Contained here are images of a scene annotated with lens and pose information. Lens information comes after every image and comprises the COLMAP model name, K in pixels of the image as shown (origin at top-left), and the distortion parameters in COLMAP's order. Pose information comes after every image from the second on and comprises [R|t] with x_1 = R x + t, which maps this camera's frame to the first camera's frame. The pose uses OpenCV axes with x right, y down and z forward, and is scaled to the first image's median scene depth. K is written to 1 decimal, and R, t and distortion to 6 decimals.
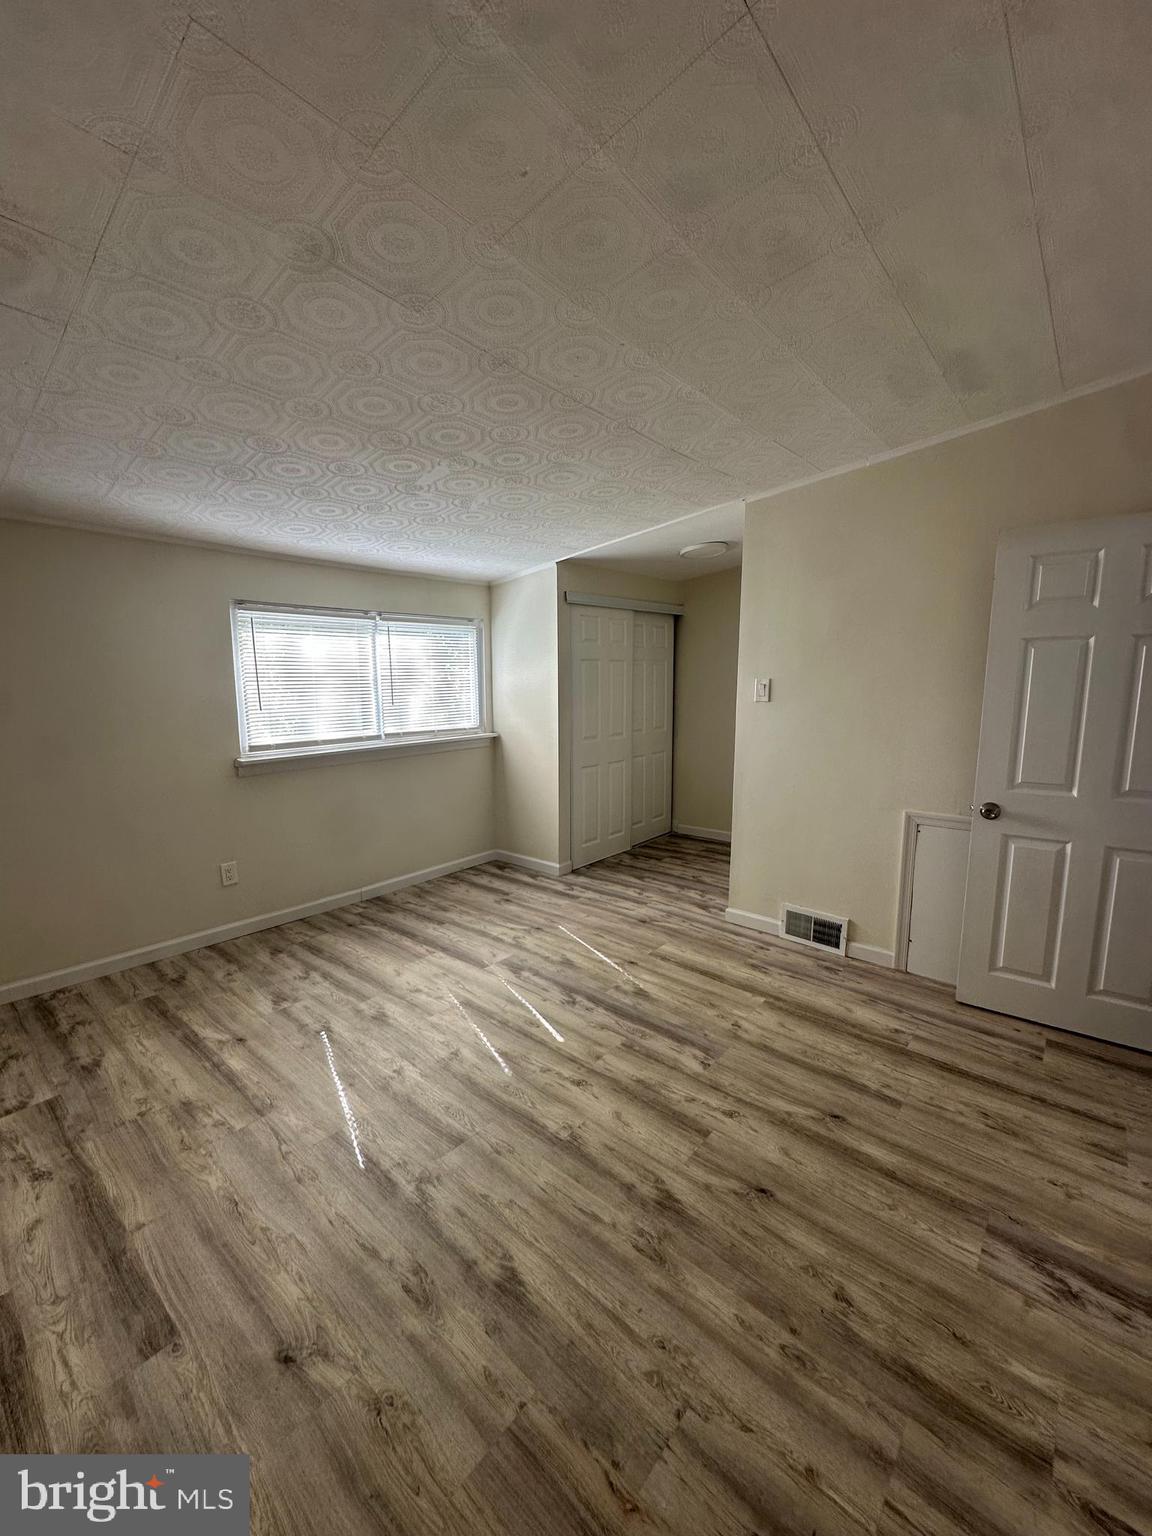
lens RADIAL K [[614.3, 0, 576.4], [0, 614.3, 770.4], [0, 0, 1]] dist [-0.006920, 0.001477]
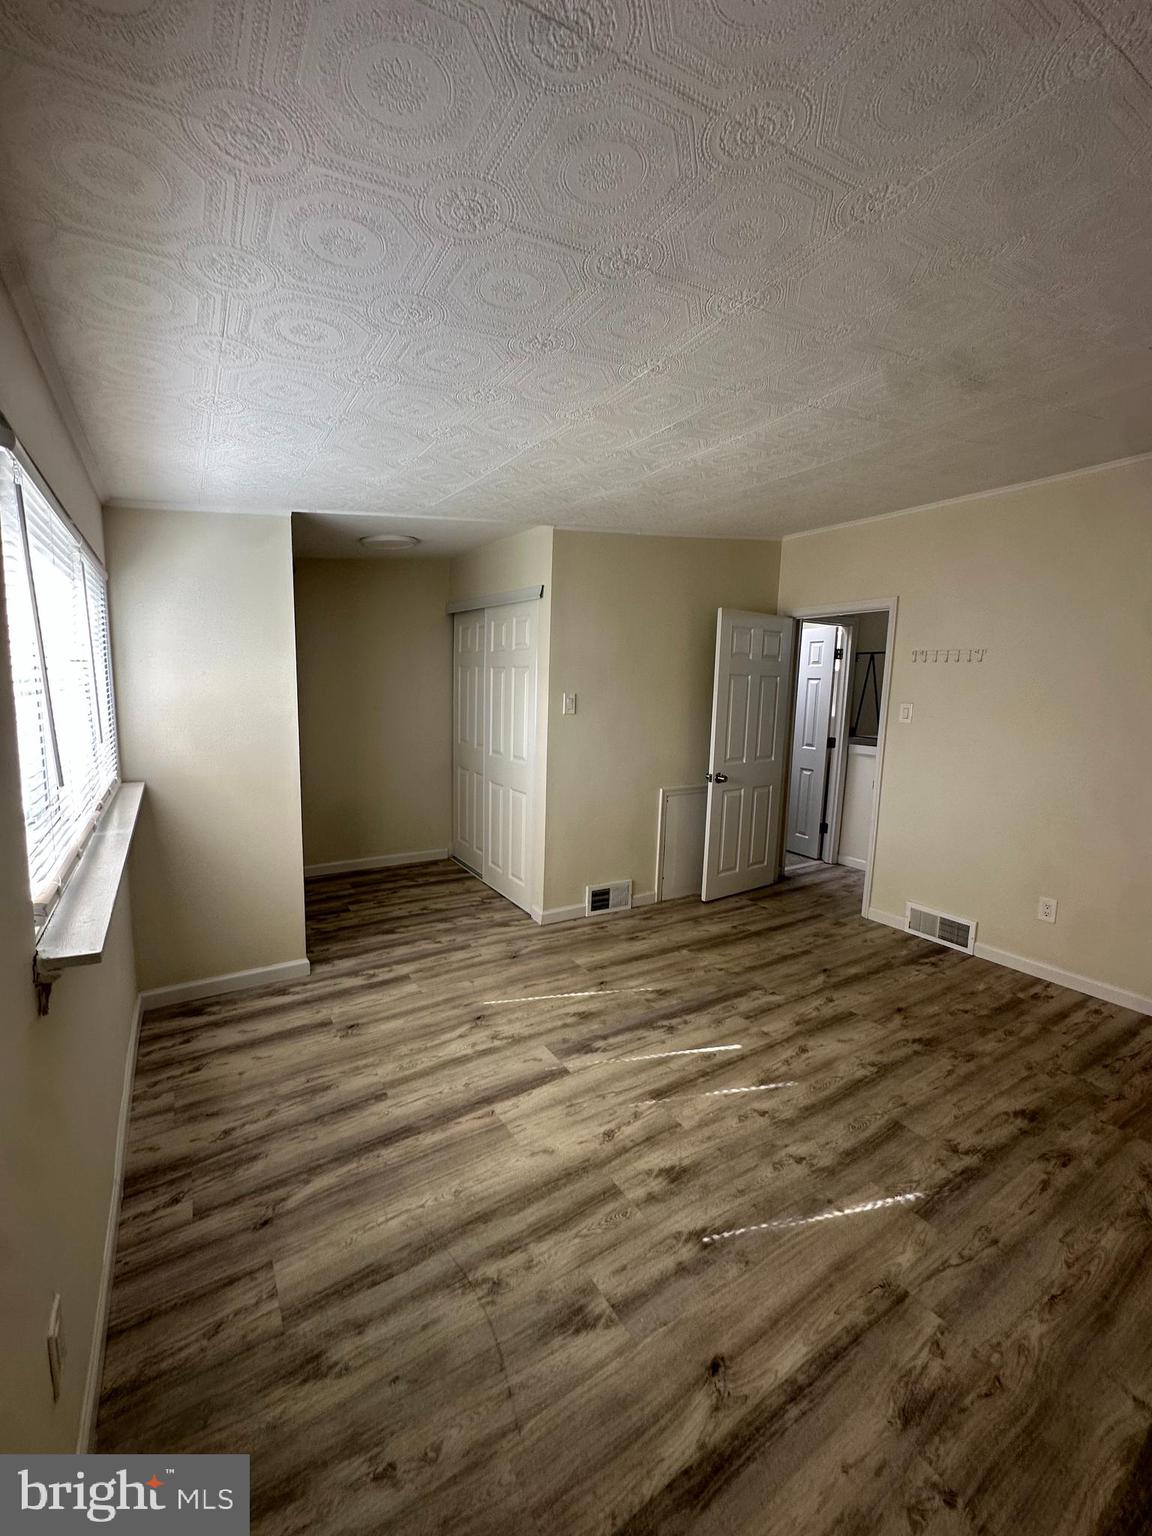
lens RADIAL K [[614.3, 0, 576.4], [0, 614.3, 770.4], [0, 0, 1]] dist [-0.006920, 0.001477]
pose [[0.288813, -0.116127, 0.950317, -0.959563], [0.112427, 0.989862, 0.086791, -0.134102], [-0.950761, 0.081775, 0.298941, 0.842766]]
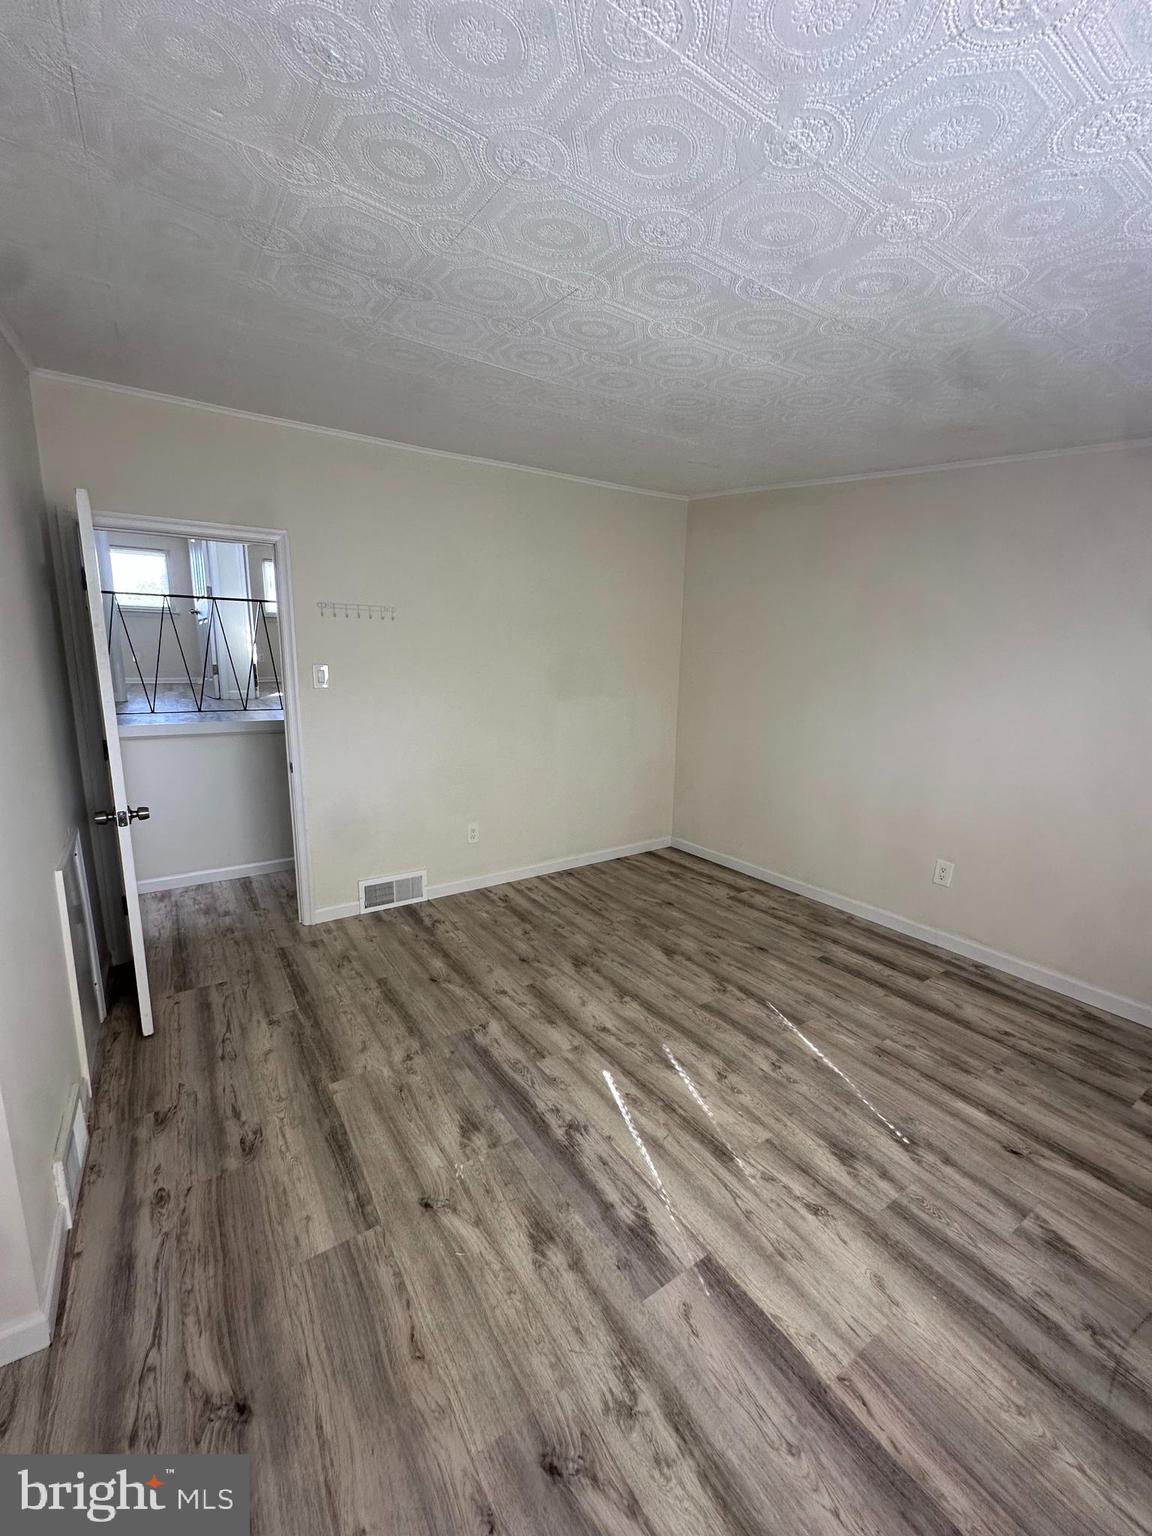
lens RADIAL K [[614.3, 0, 576.4], [0, 614.3, 770.4], [0, 0, 1]] dist [-0.006920, 0.001477]
pose [[-0.961538, -0.056946, 0.268703, -0.185499], [0.032475, 0.947840, 0.317086, -0.250012], [-0.272744, 0.313617, -0.909536, 1.564975]]
